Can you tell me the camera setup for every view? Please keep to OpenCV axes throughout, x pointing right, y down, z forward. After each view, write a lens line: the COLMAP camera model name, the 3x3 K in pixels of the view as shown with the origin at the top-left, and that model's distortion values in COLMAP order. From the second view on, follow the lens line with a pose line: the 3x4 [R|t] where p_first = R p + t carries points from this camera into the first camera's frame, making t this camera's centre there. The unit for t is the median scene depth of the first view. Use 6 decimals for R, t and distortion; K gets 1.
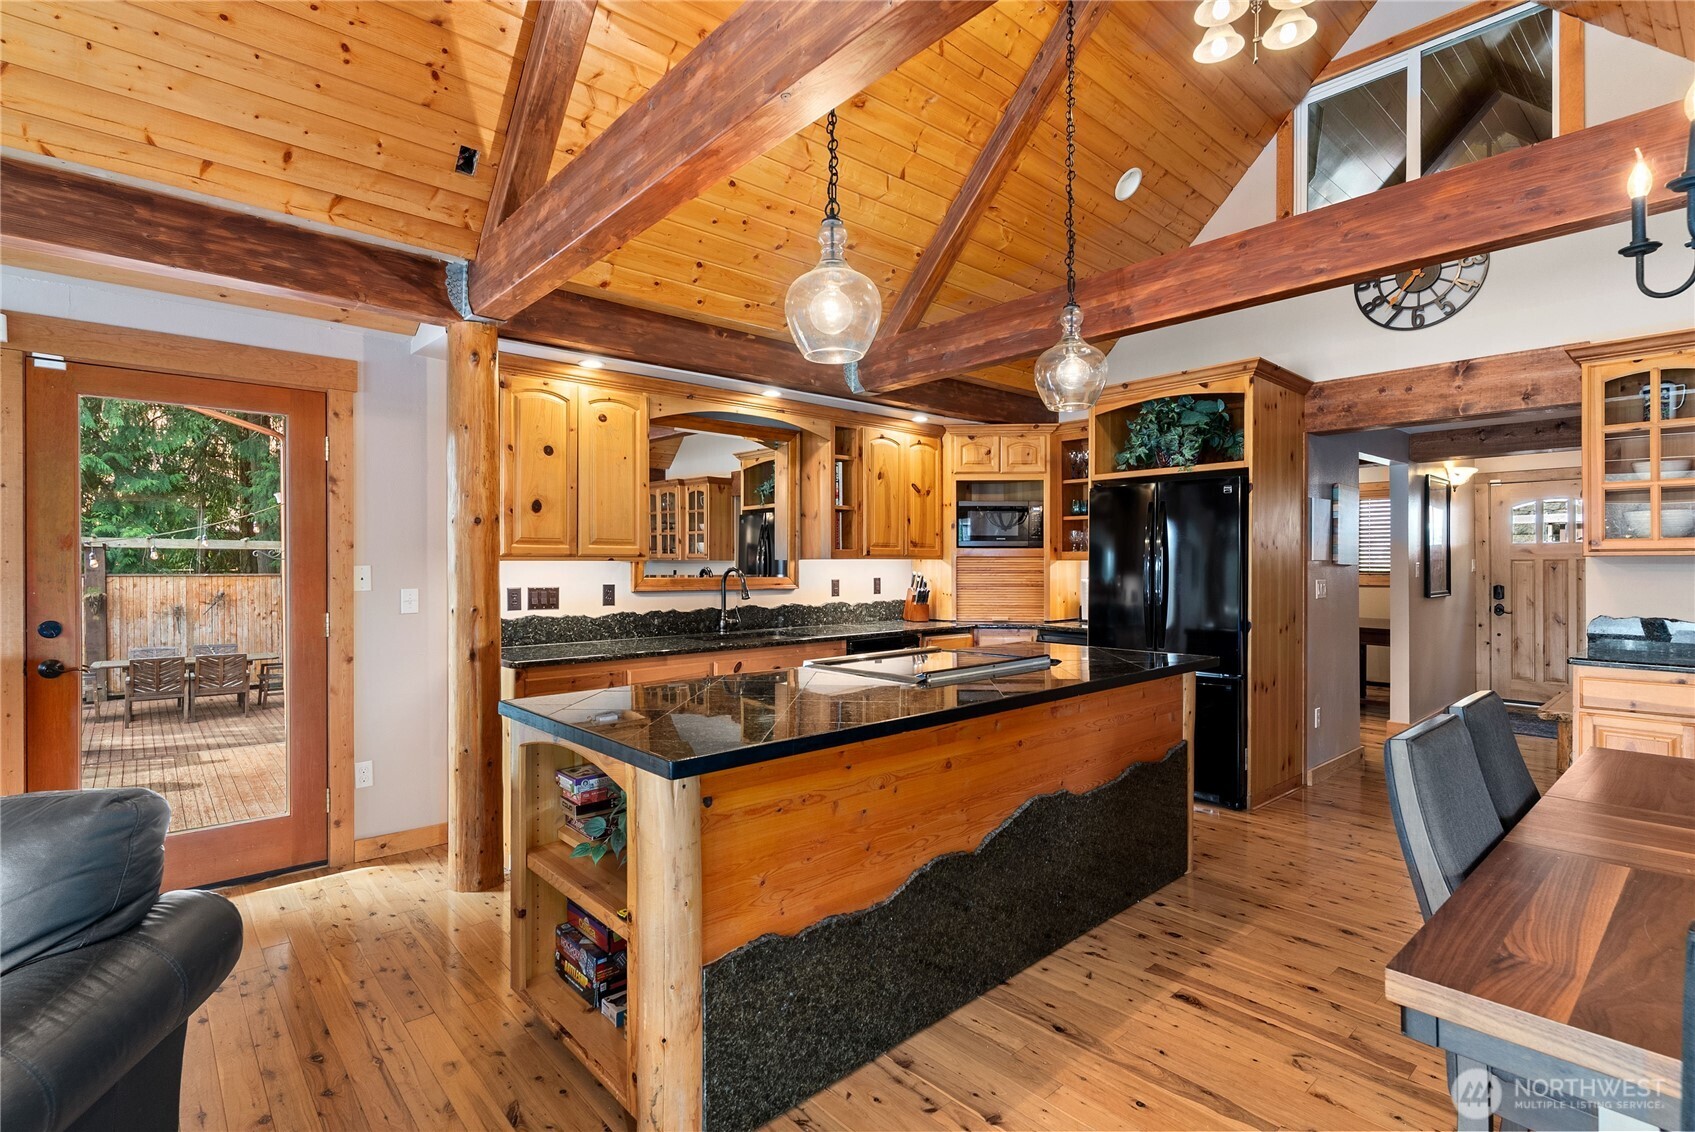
lens RADIAL K [[805.7, 0, 851.1], [0, 805.7, 566.6], [0, 0, 1]] dist [-0.000803, 0.000763]
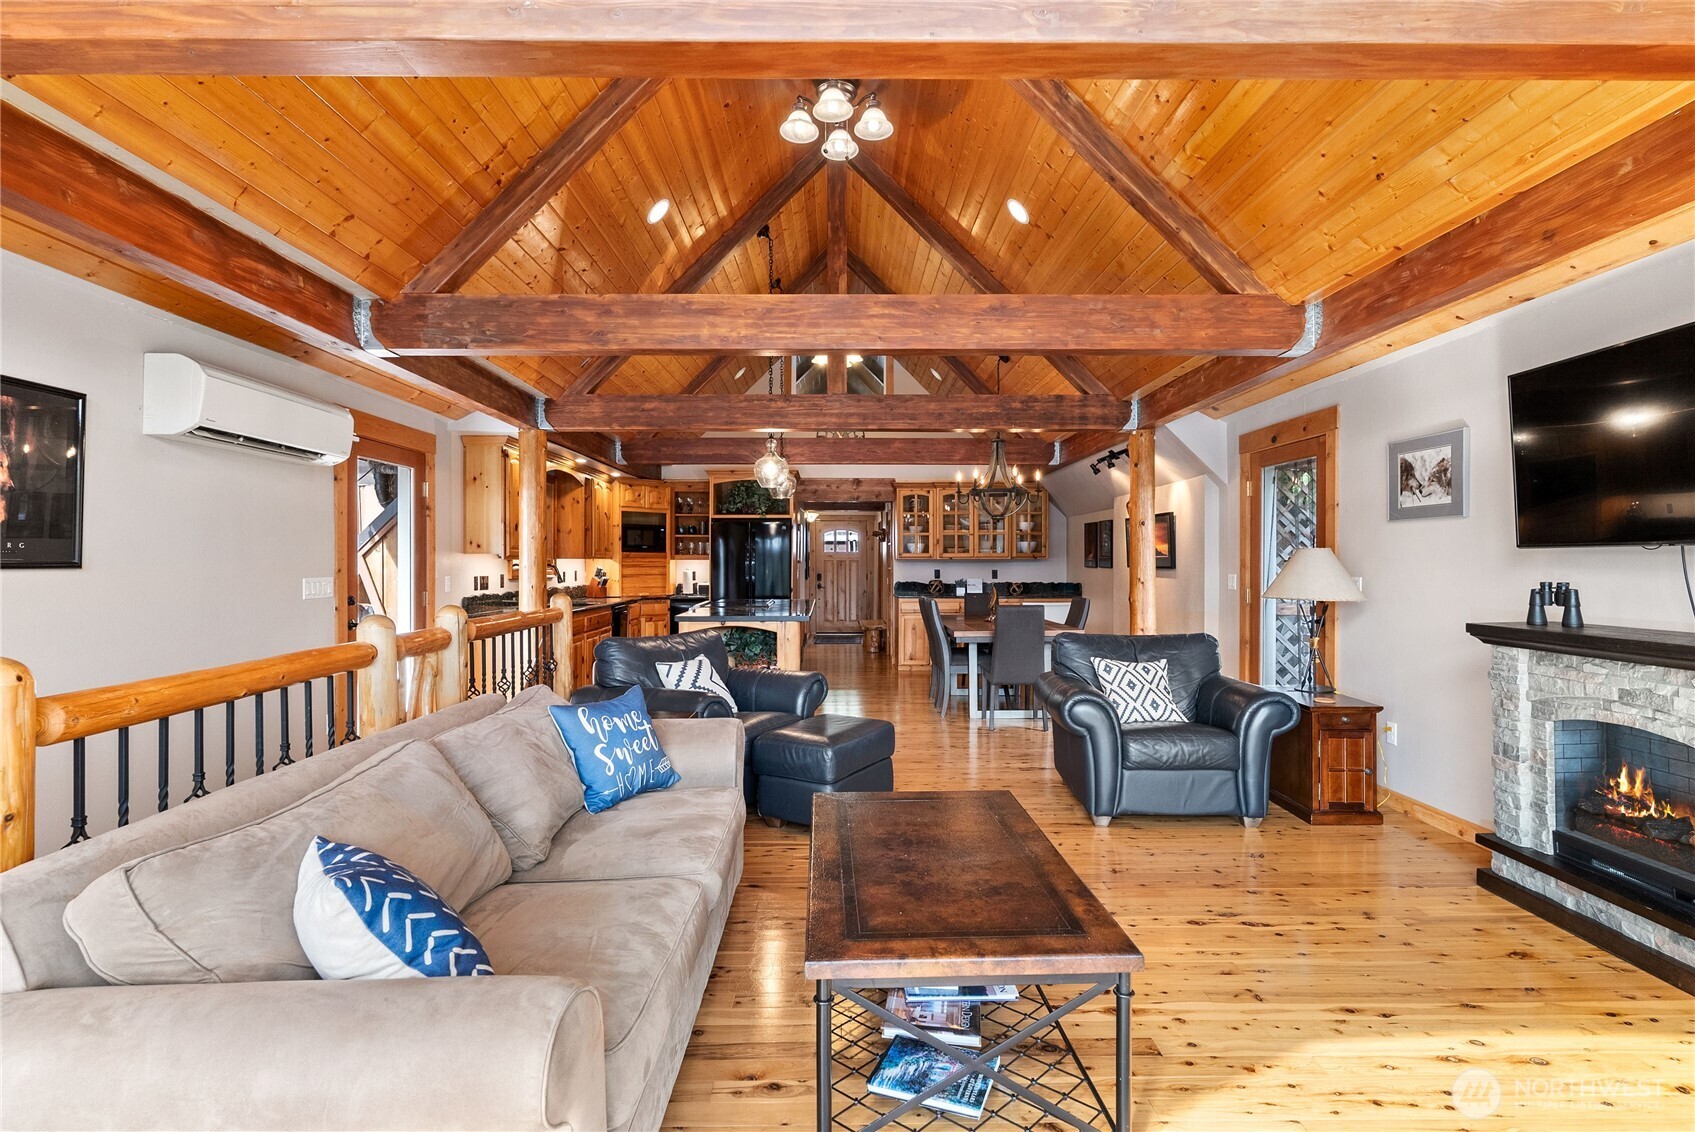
lens RADIAL K [[805.7, 0, 853.4], [0, 805.7, 567.5], [0, 0, 1]] dist [-0.000803, 0.000763]
pose [[0.652409, -0.003782, 0.757858, -0.959674], [0.002218, 0.999993, 0.003081, 0.004886], [-0.757864, -0.000329, 0.652413, -0.508940]]
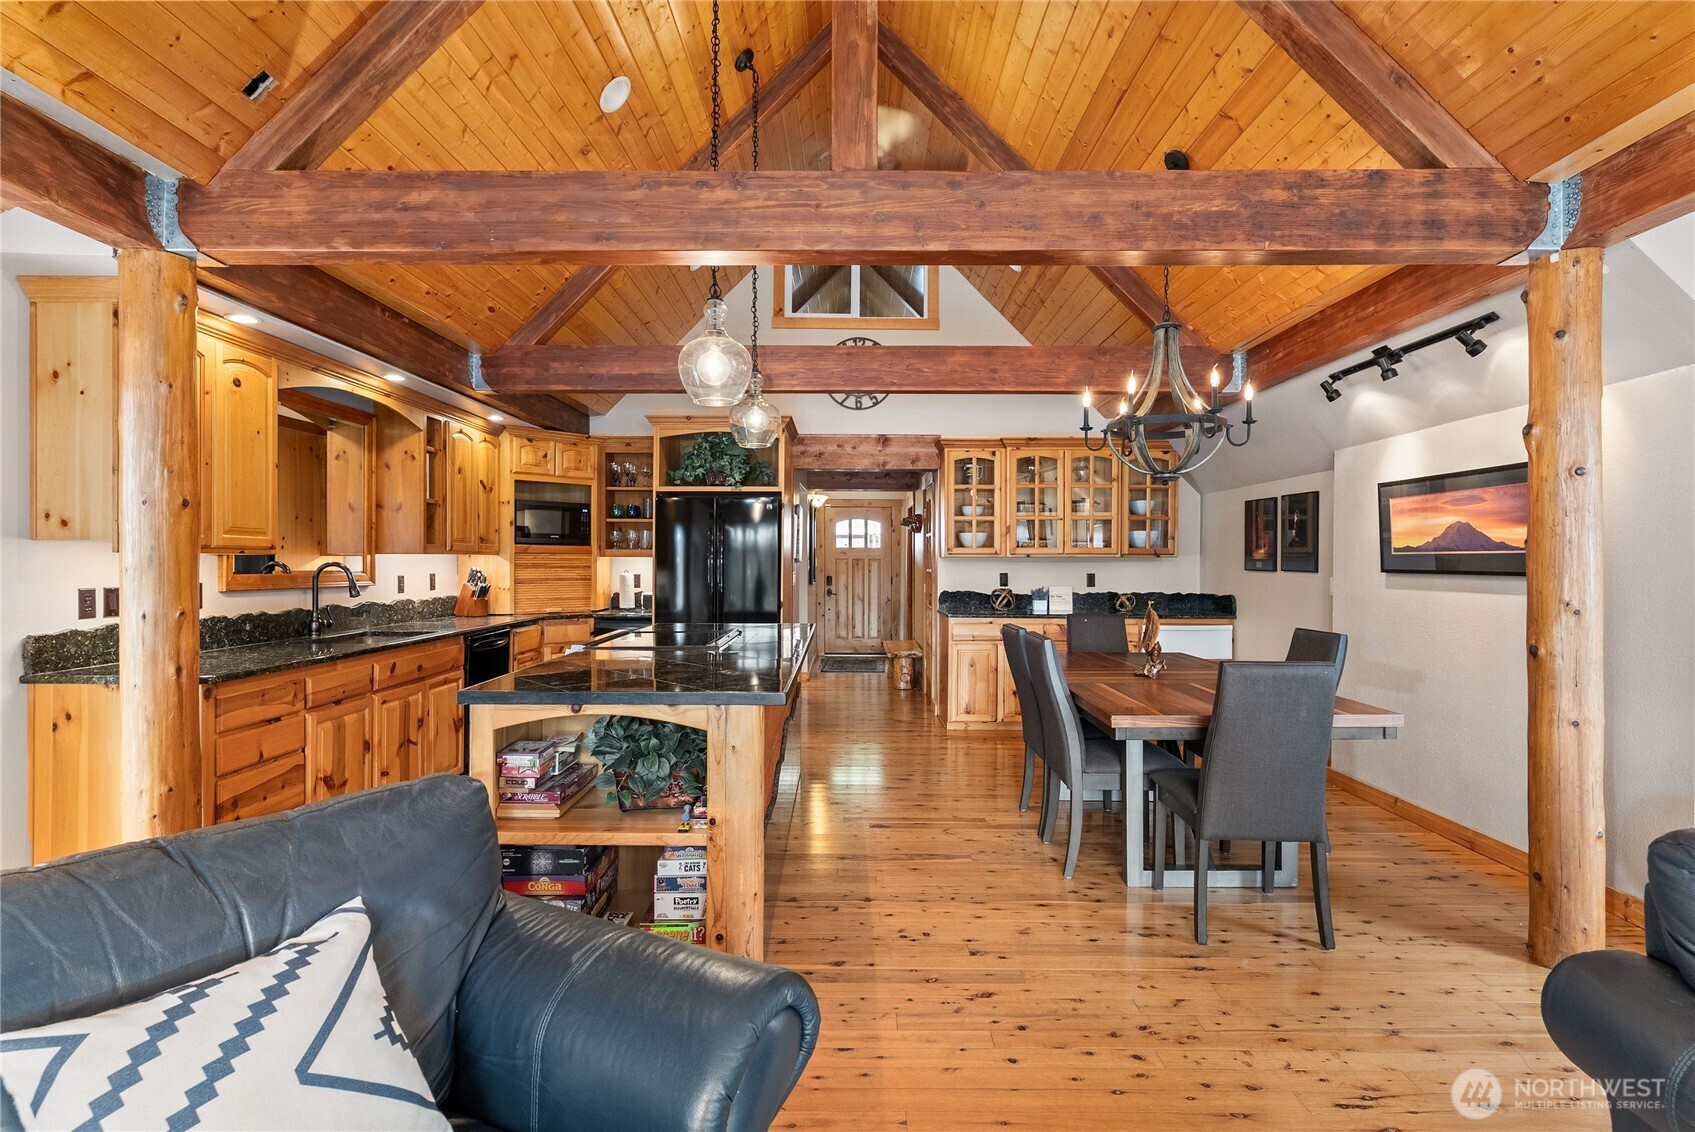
lens RADIAL K [[805.7, 0, 850.4], [0, 805.7, 567.4], [0, 0, 1]] dist [-0.000803, 0.000763]
pose [[0.669617, -0.002174, 0.742703, -0.421527], [-0.001465, 0.999990, 0.004247, 0.002143], [-0.742705, -0.003932, 0.669607, -0.026160]]
